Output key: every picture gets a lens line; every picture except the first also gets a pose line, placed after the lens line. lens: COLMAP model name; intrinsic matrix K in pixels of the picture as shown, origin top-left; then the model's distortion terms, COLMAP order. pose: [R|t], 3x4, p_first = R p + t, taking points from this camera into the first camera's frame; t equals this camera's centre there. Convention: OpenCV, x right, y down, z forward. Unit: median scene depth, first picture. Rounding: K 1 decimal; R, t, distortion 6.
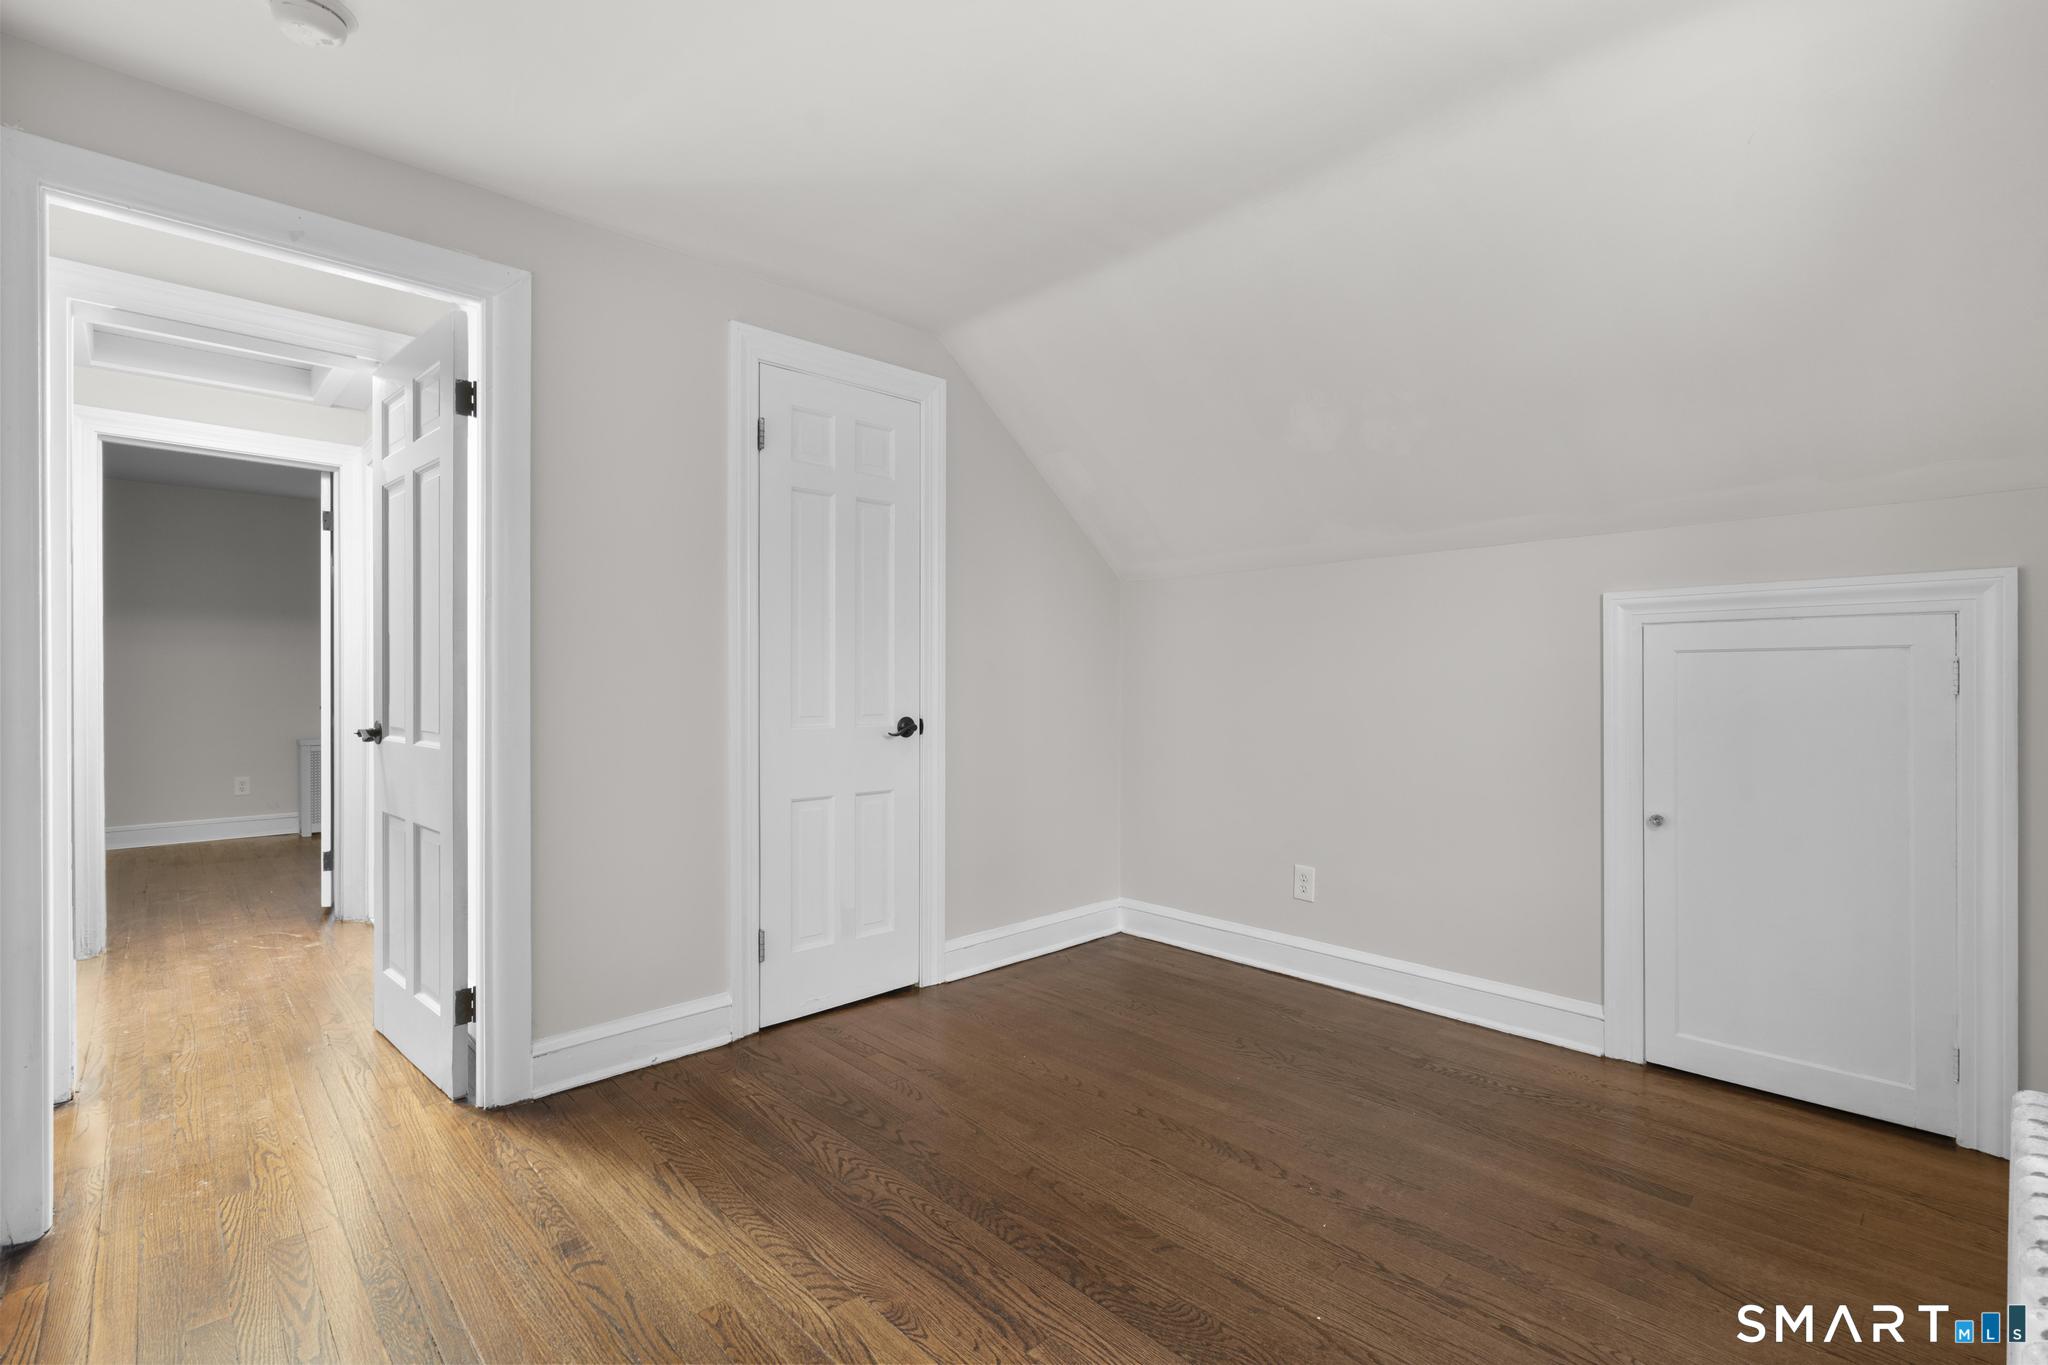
lens RADIAL K [[914.0, 0, 1026.4], [0, 914.0, 675.9], [0, 0, 1]] dist [0.001986, 0.000294]
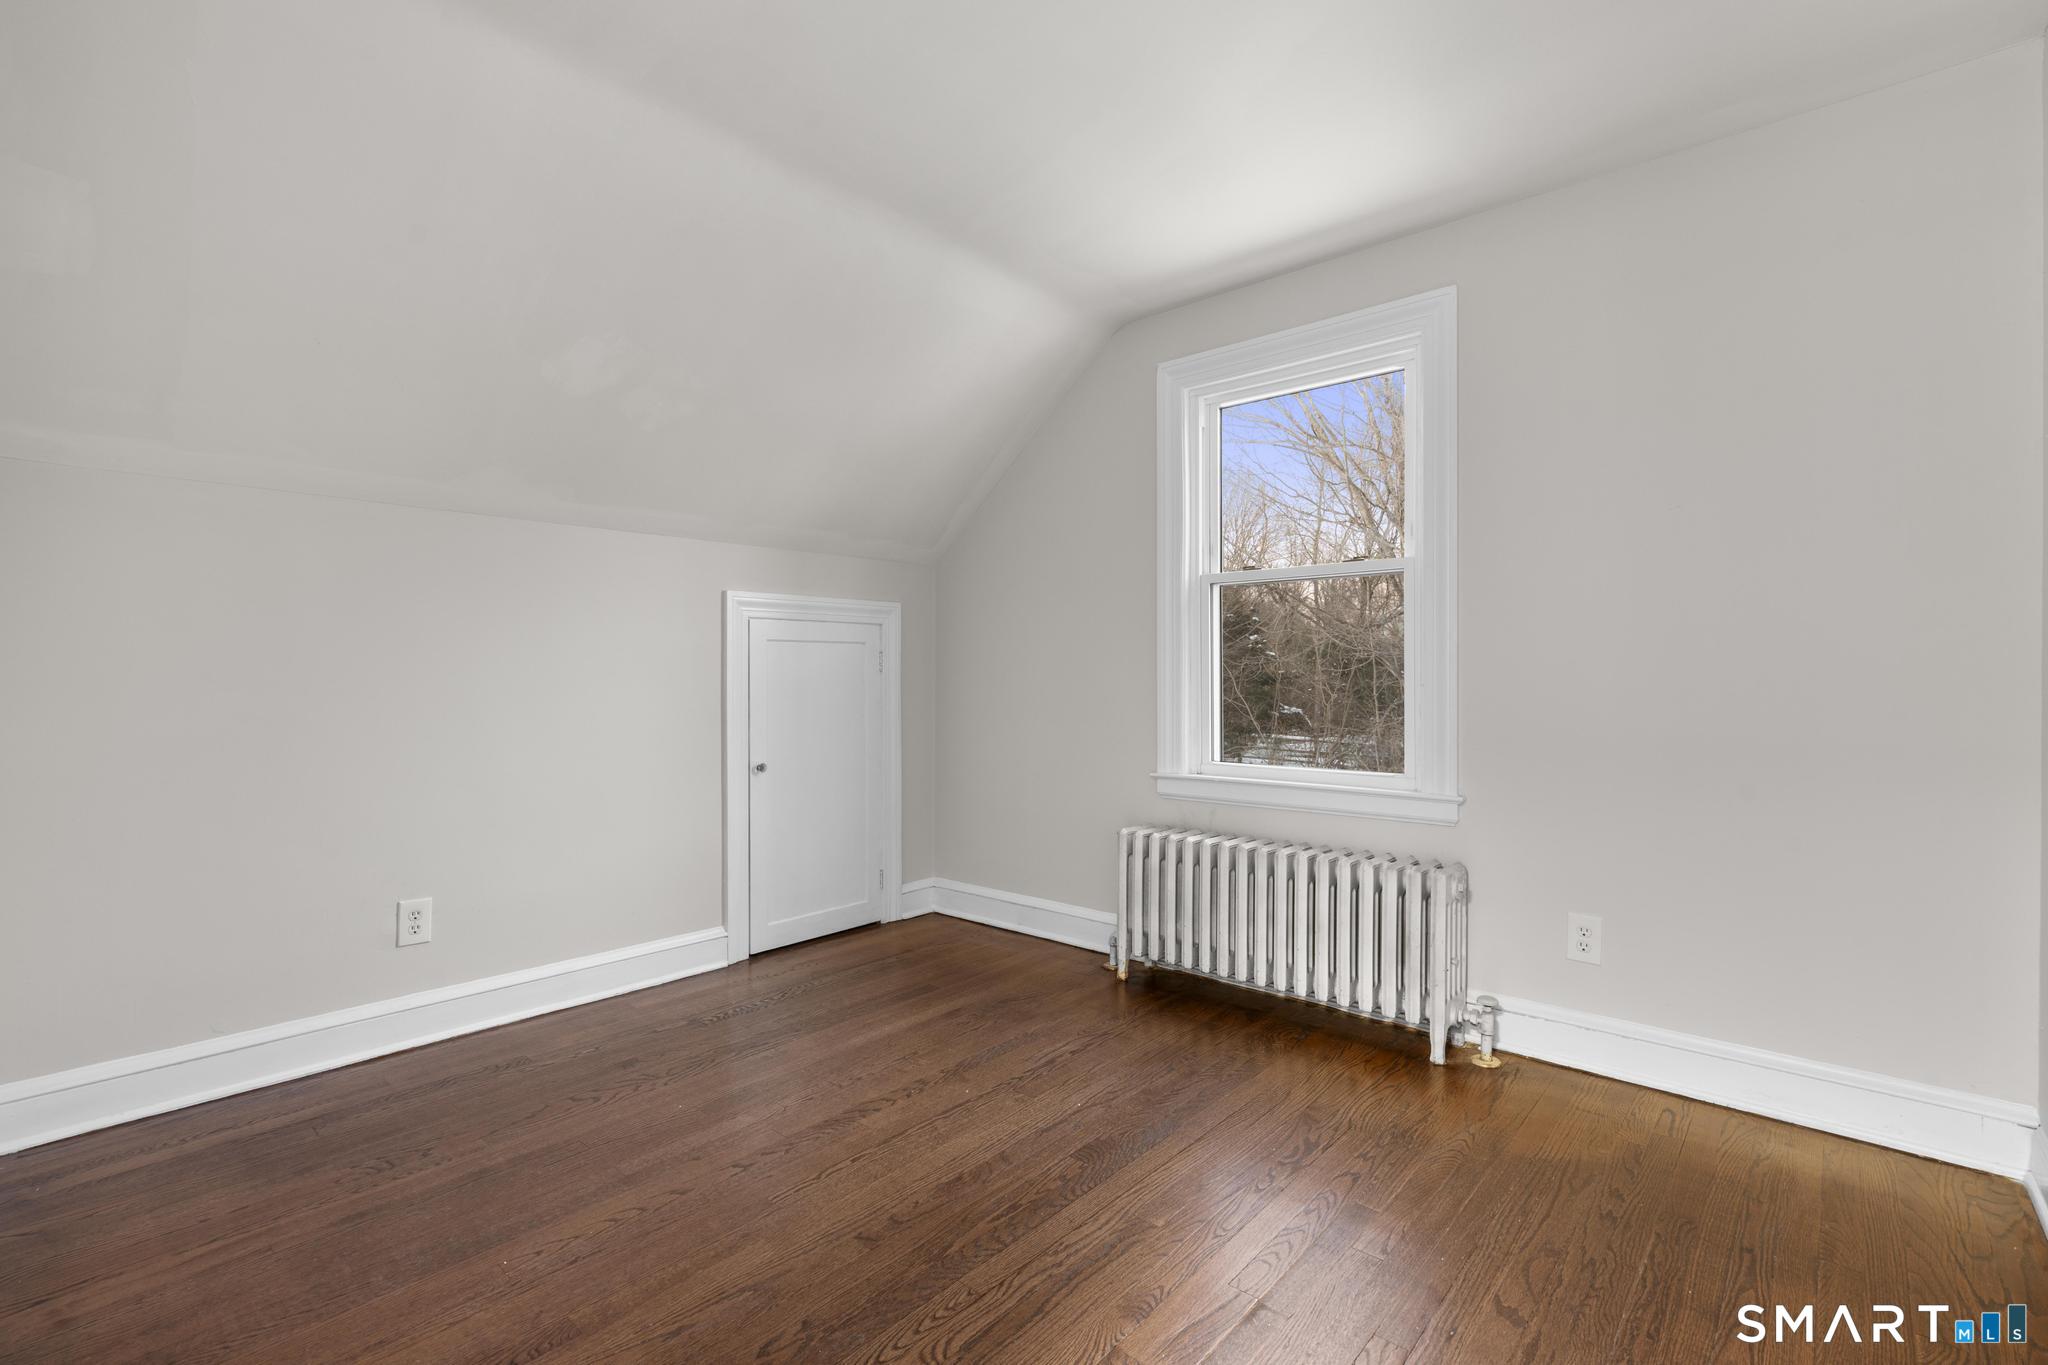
lens RADIAL K [[914.0, 0, 1026.4], [0, 914.0, 675.9], [0, 0, 1]] dist [0.001986, 0.000294]
pose [[-0.082147, 0.001539, 0.996619, -0.655162], [-0.006908, 0.999974, -0.002113, 0.025901], [-0.996596, -0.007058, -0.082135, 0.727646]]
